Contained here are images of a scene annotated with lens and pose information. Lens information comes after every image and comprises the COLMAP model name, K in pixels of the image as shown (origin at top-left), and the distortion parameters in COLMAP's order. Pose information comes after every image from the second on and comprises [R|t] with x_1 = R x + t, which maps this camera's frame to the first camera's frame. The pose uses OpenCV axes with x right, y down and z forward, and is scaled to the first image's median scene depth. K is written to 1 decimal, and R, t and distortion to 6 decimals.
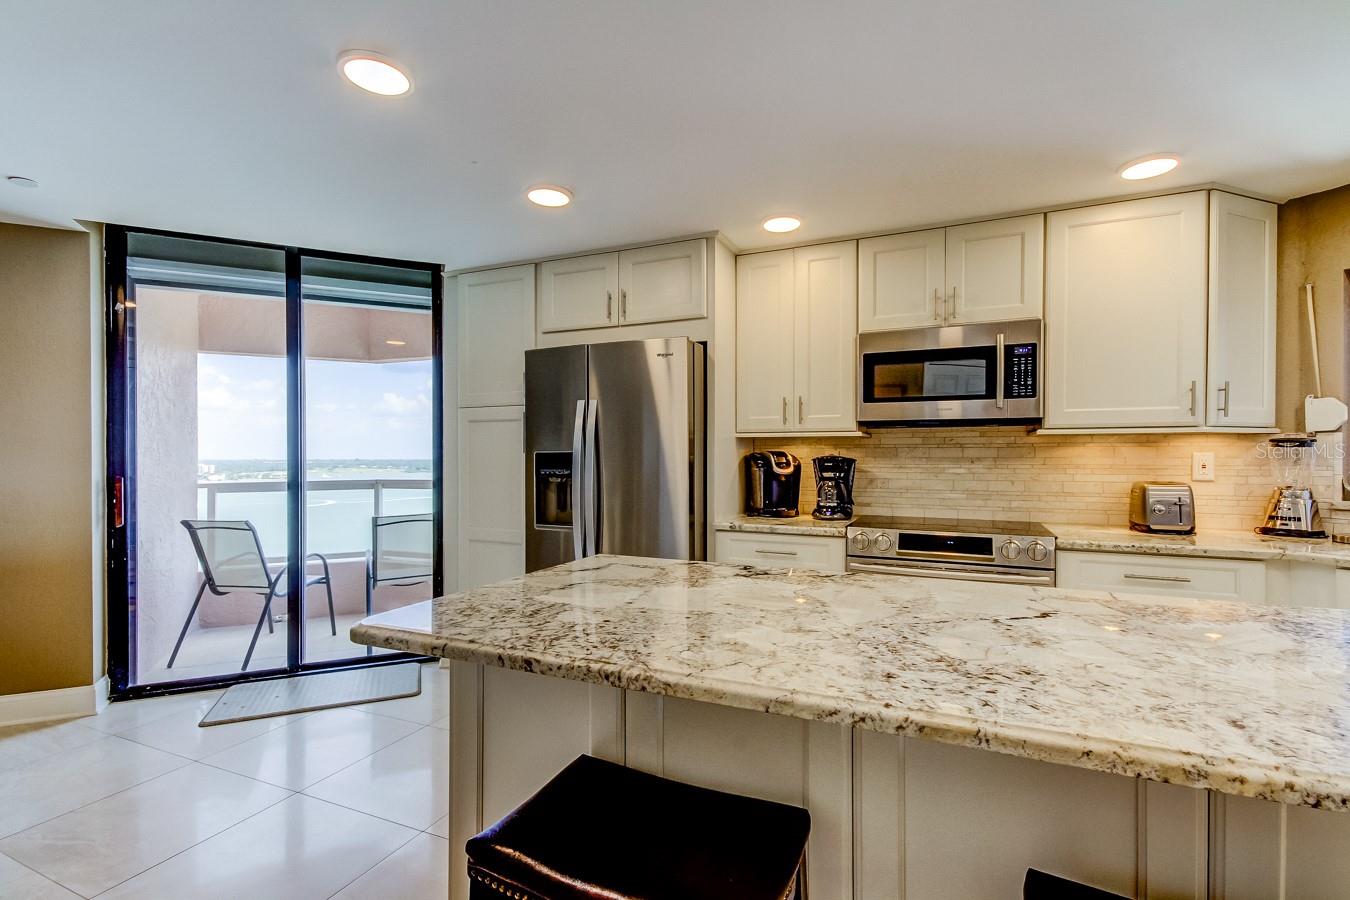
lens RADIAL K [[624.3, 0, 679.1], [0, 624.3, 460.2], [0, 0, 1]] dist [0.015221, -0.001158]
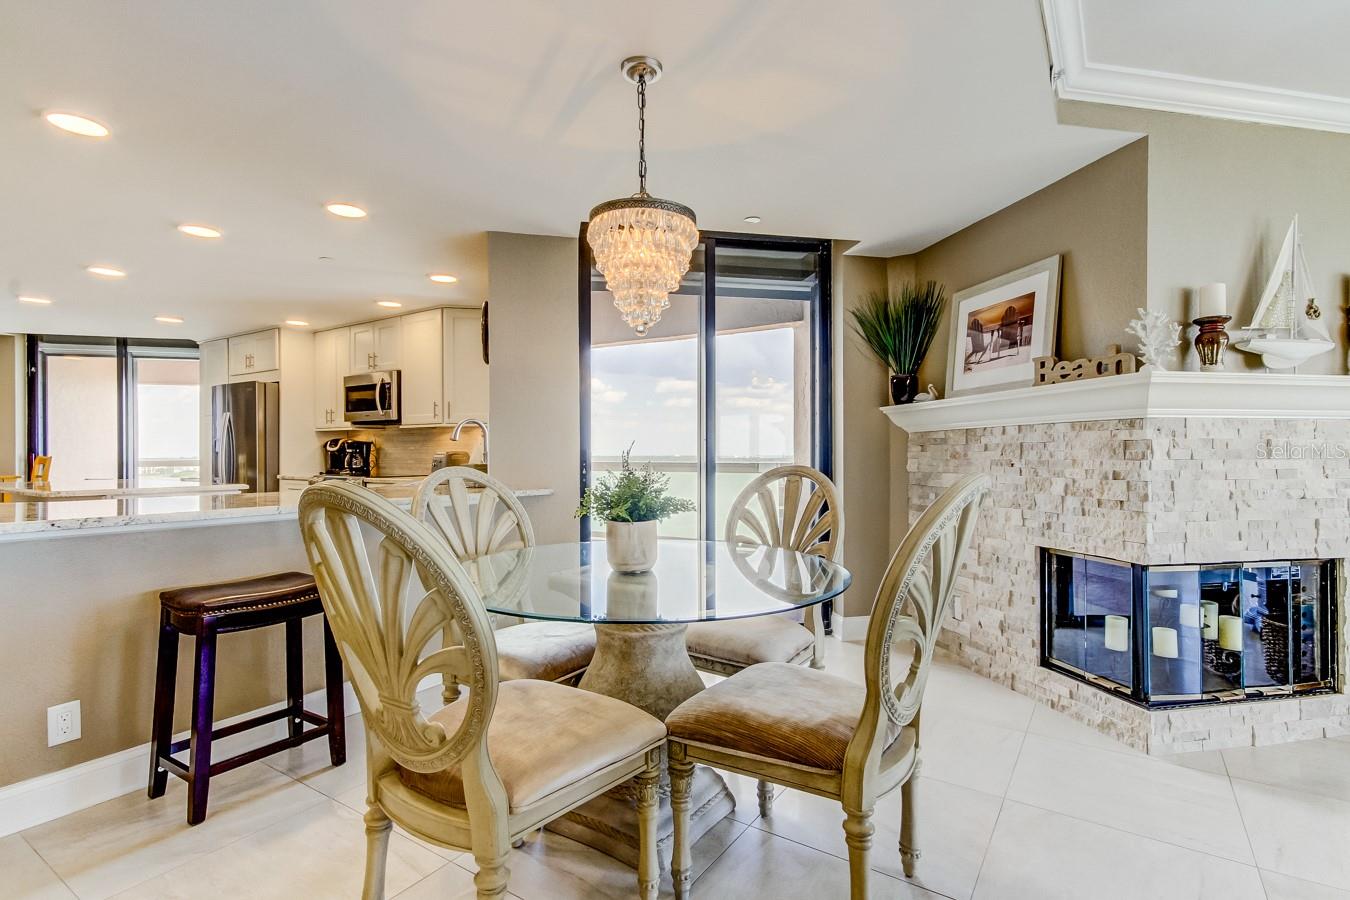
lens RADIAL K [[670.4, 0, 671.9], [0, 670.4, 449.6], [0, 0, 1]] dist [0.021774, -0.003405]
pose [[0.983152, -0.005136, -0.182718, 1.613420], [0.002820, 0.999912, -0.012930, 0.050148], [0.182769, 0.012197, 0.983080, -0.816725]]
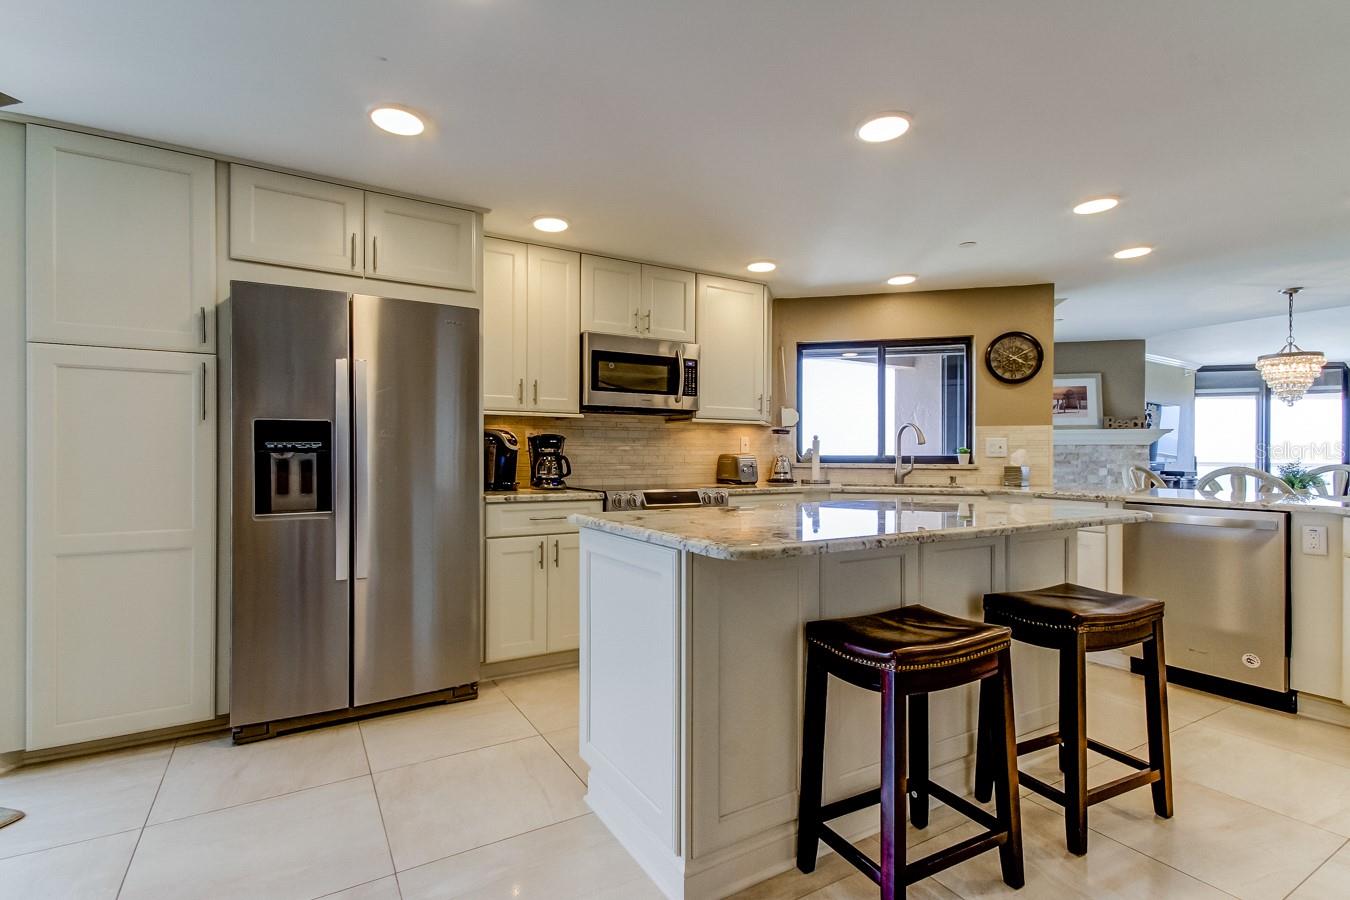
lens RADIAL K [[624.3, 0, 668.7], [0, 624.3, 457.7], [0, 0, 1]] dist [0.015221, -0.001158]
pose [[0.591197, -0.003976, 0.806518, -0.581141], [0.001395, 0.999991, 0.003907, 0.033619], [-0.806526, -0.001184, 0.591197, 0.160538]]
